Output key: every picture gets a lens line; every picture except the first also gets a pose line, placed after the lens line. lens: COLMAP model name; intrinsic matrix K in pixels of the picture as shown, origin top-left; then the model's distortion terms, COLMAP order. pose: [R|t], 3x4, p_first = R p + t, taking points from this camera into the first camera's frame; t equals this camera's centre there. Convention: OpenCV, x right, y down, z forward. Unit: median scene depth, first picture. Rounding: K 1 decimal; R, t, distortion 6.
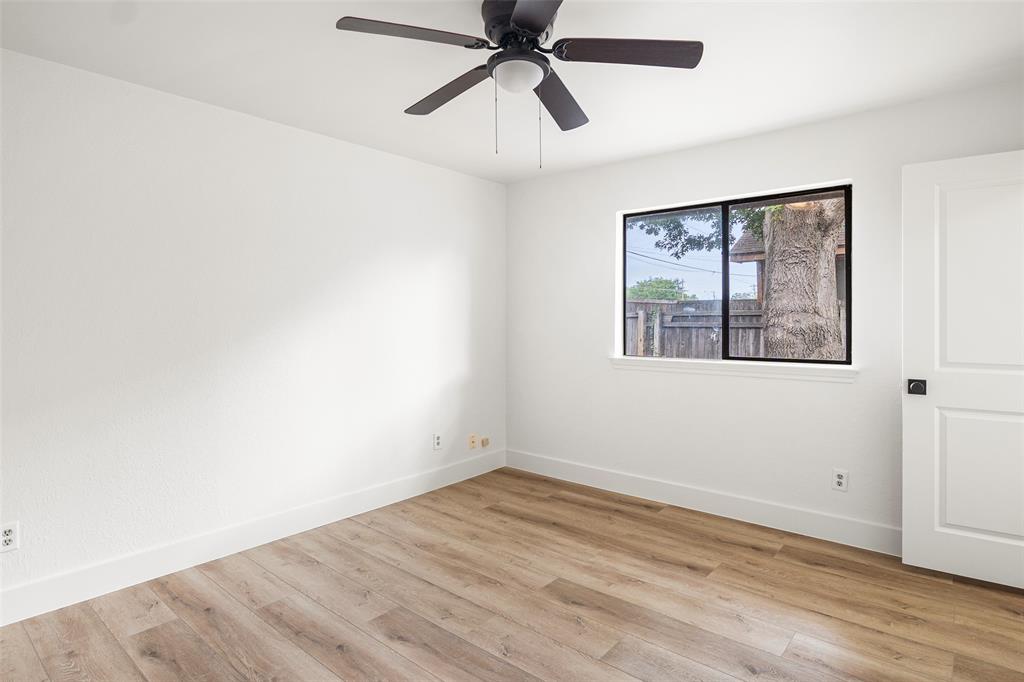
lens RADIAL K [[547.7, 0, 498.1], [0, 547.7, 320.4], [0, 0, 1]] dist [-0.008192, 0.000805]
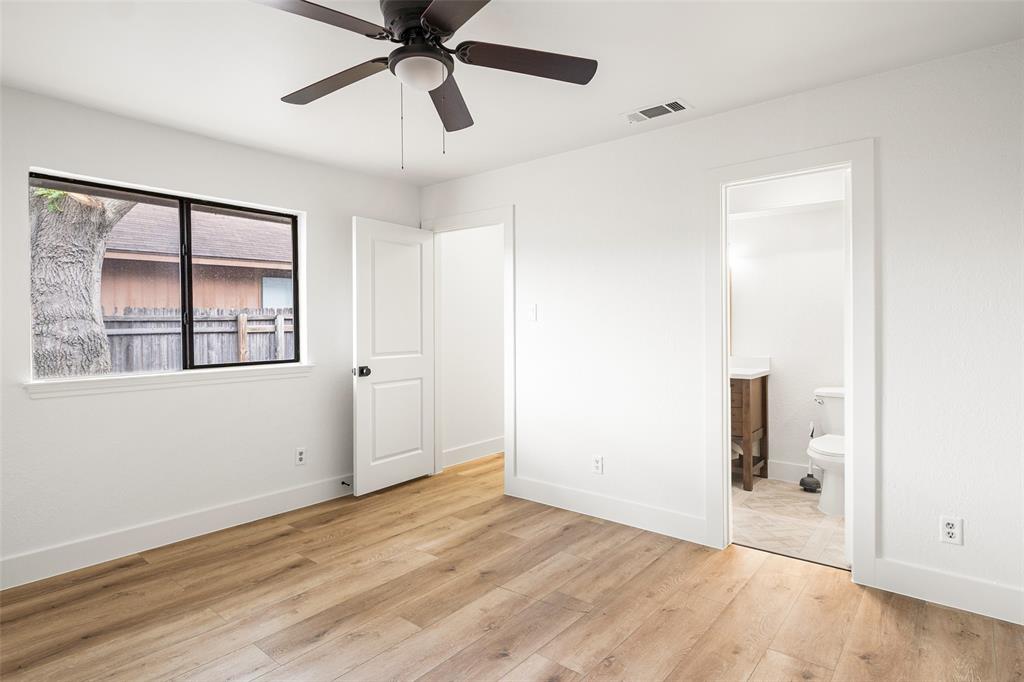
lens RADIAL K [[547.7, 0, 511.2], [0, 547.7, 336.0], [0, 0, 1]] dist [-0.008192, 0.000805]
pose [[-0.021995, -0.018615, 0.999585, -0.600320], [0.007195, 0.999798, 0.018777, 0.002297], [-0.999732, 0.007605, -0.021856, 0.544912]]
